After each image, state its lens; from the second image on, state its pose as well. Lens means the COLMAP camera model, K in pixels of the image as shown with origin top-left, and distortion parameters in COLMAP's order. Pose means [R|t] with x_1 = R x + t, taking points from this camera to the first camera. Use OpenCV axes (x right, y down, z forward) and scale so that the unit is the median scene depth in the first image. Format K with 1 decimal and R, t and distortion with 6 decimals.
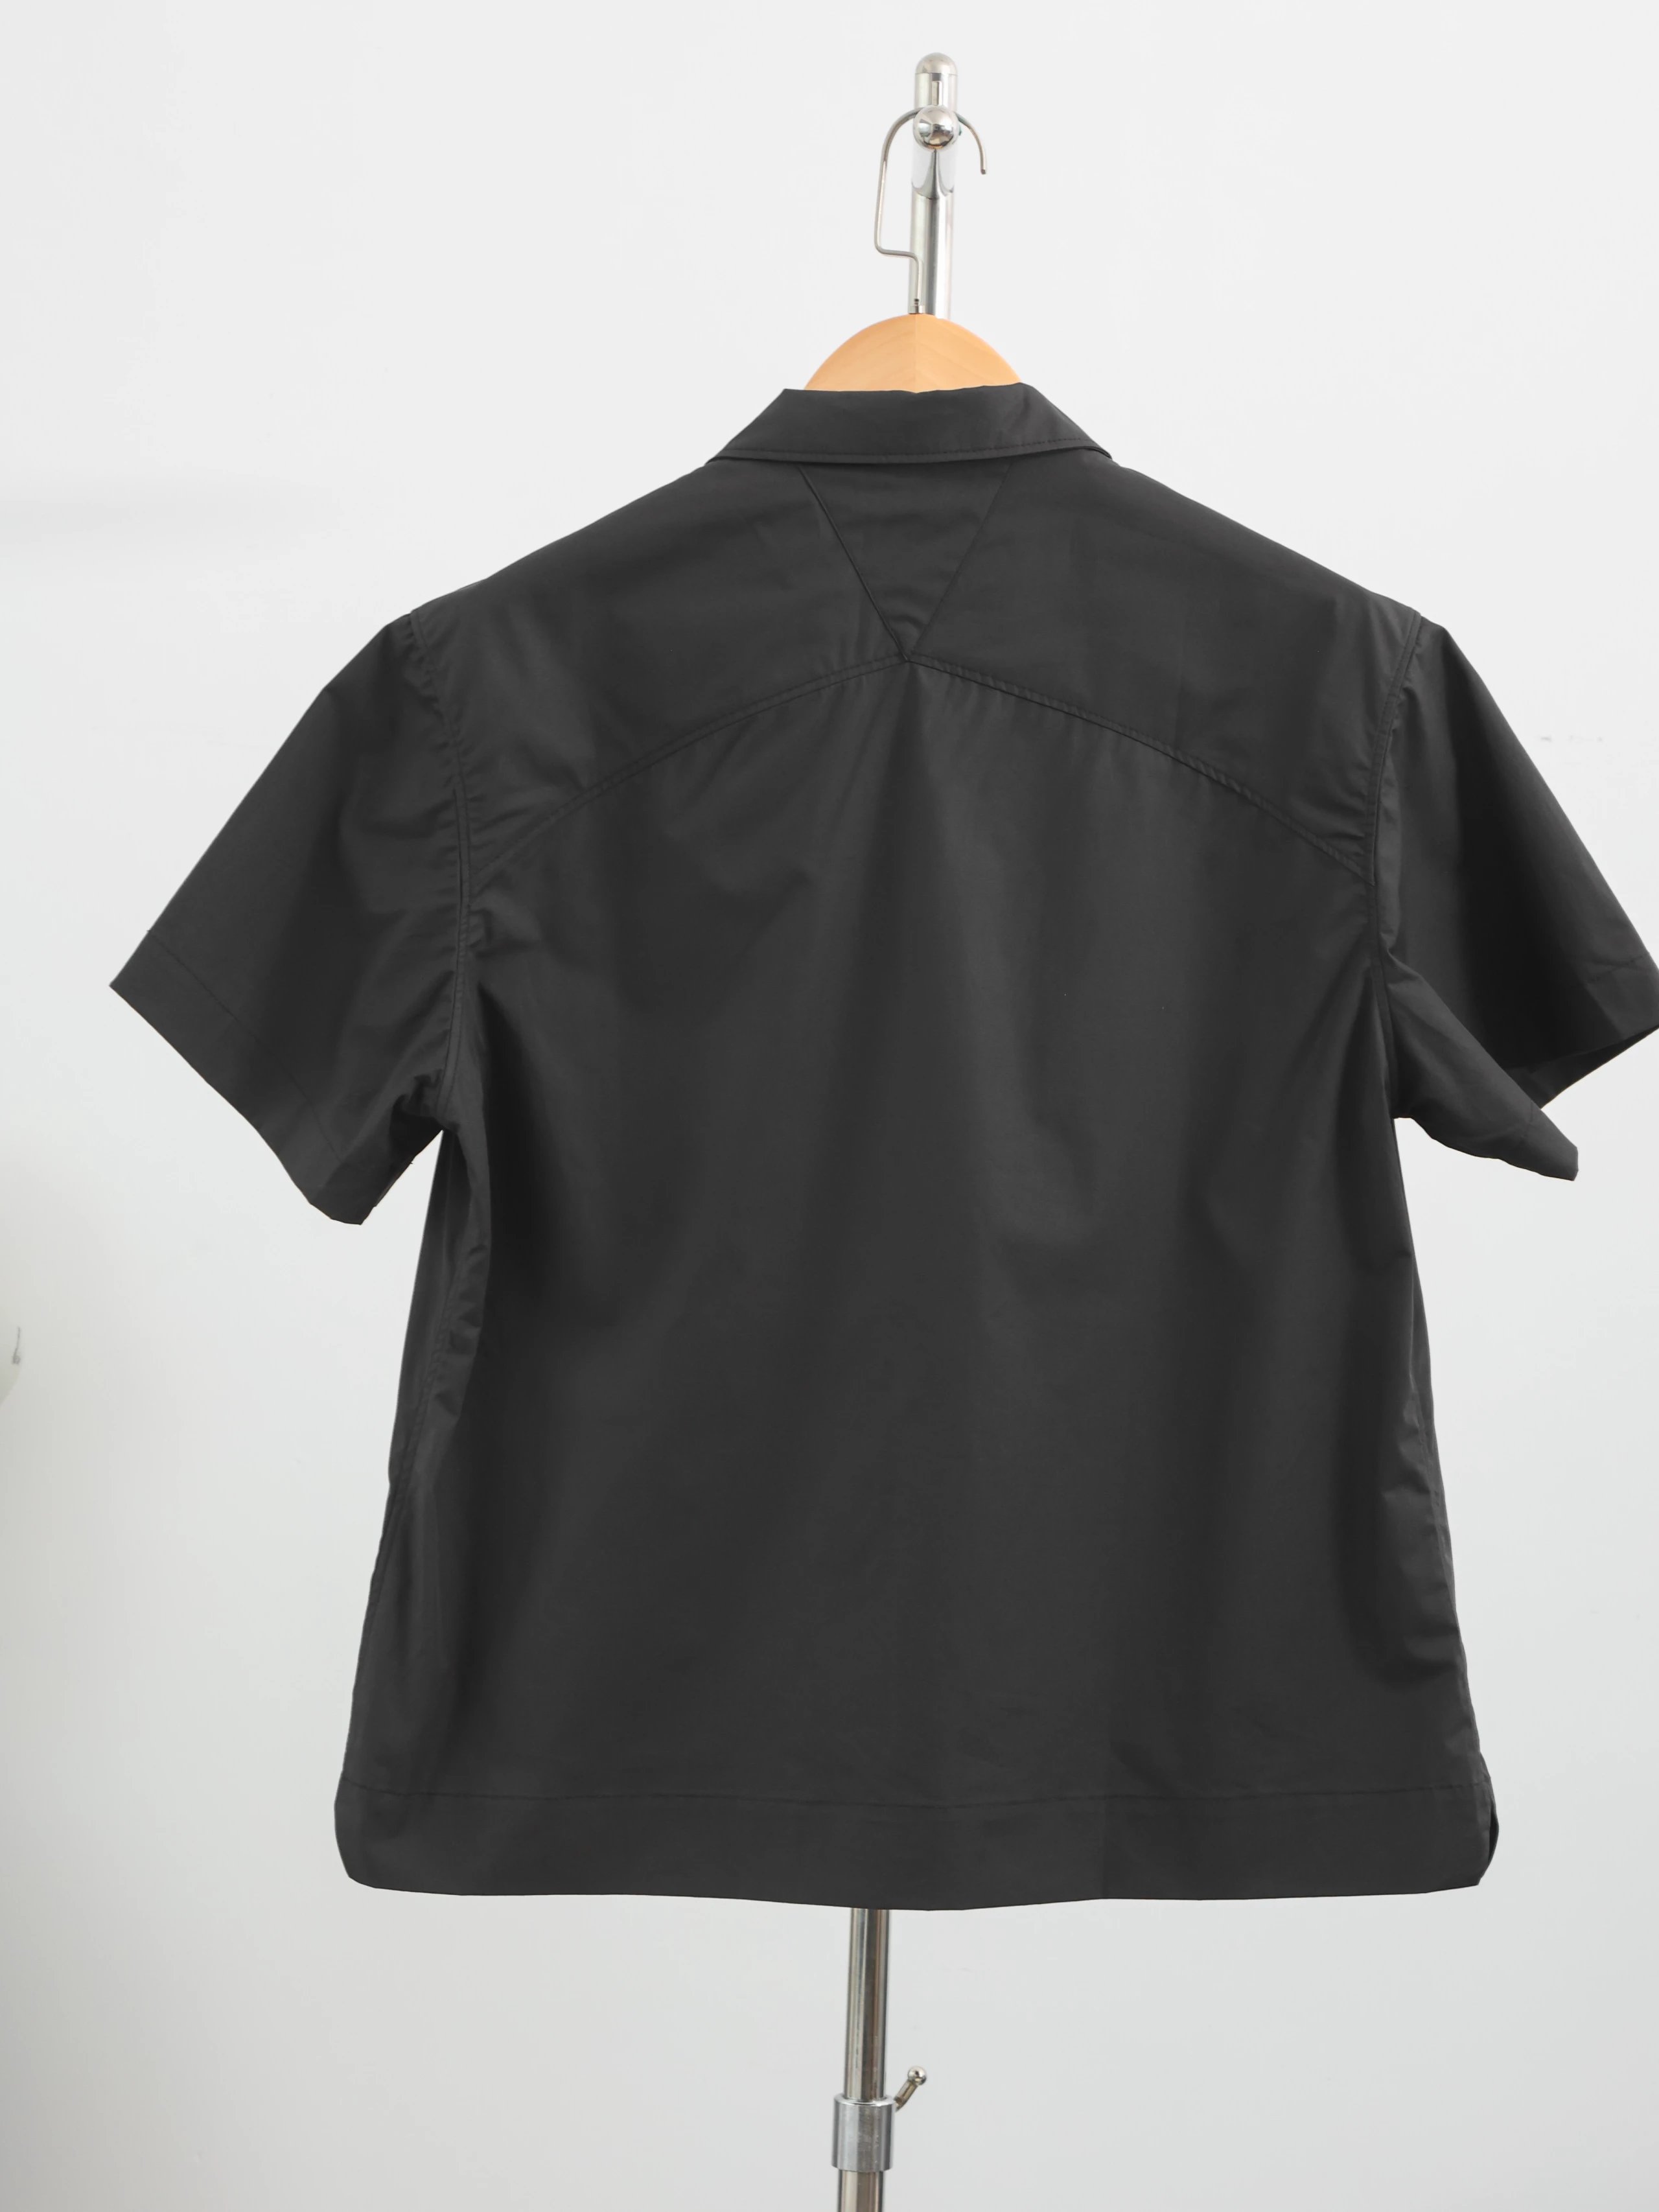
lens RADIAL K [[5891.5, 0, 832.4], [0, 5891.5, 1104.9], [0, 0, 1]] dist [0.613351, 0.000000]
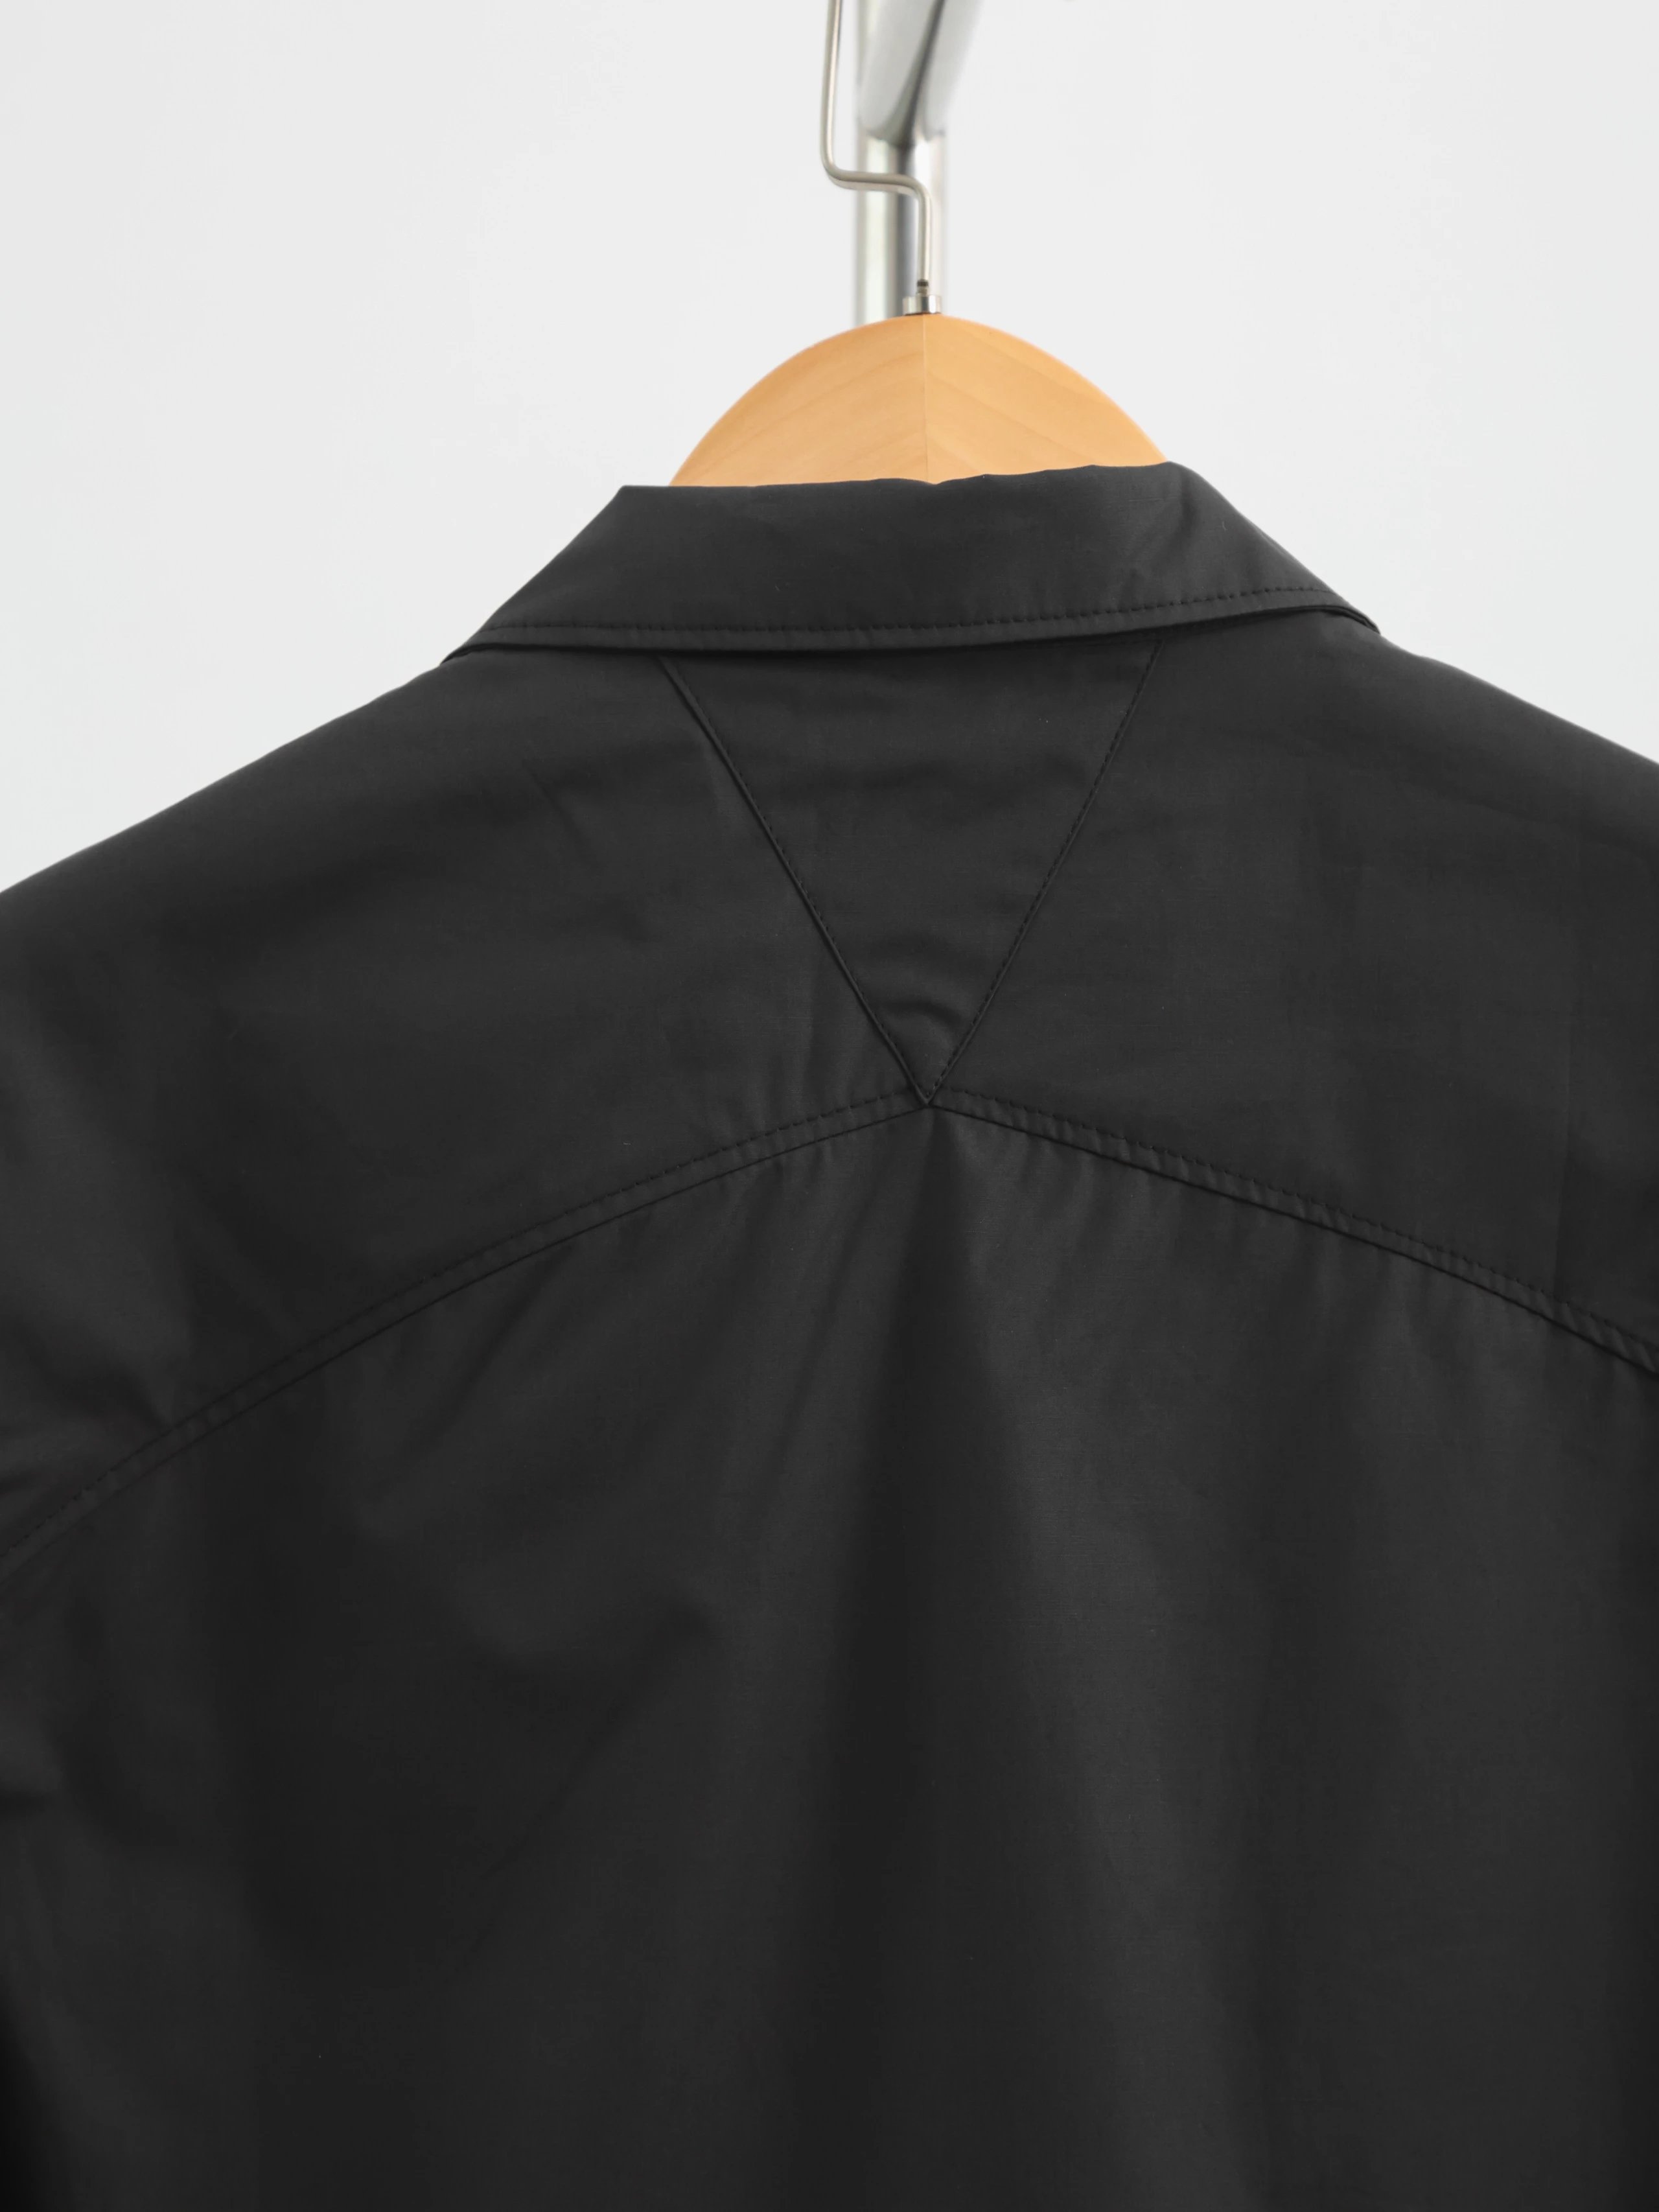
lens RADIAL K [[6604.8, 0, 831.2], [0, 6604.8, 1099.3], [0, 0, 1]] dist [0.448175, 0.000000]
pose [[0.998696, -0.018501, 0.047592, -0.016806], [0.021679, 0.997507, -0.067149, -0.043691], [-0.046231, 0.068093, 0.996607, 0.526158]]
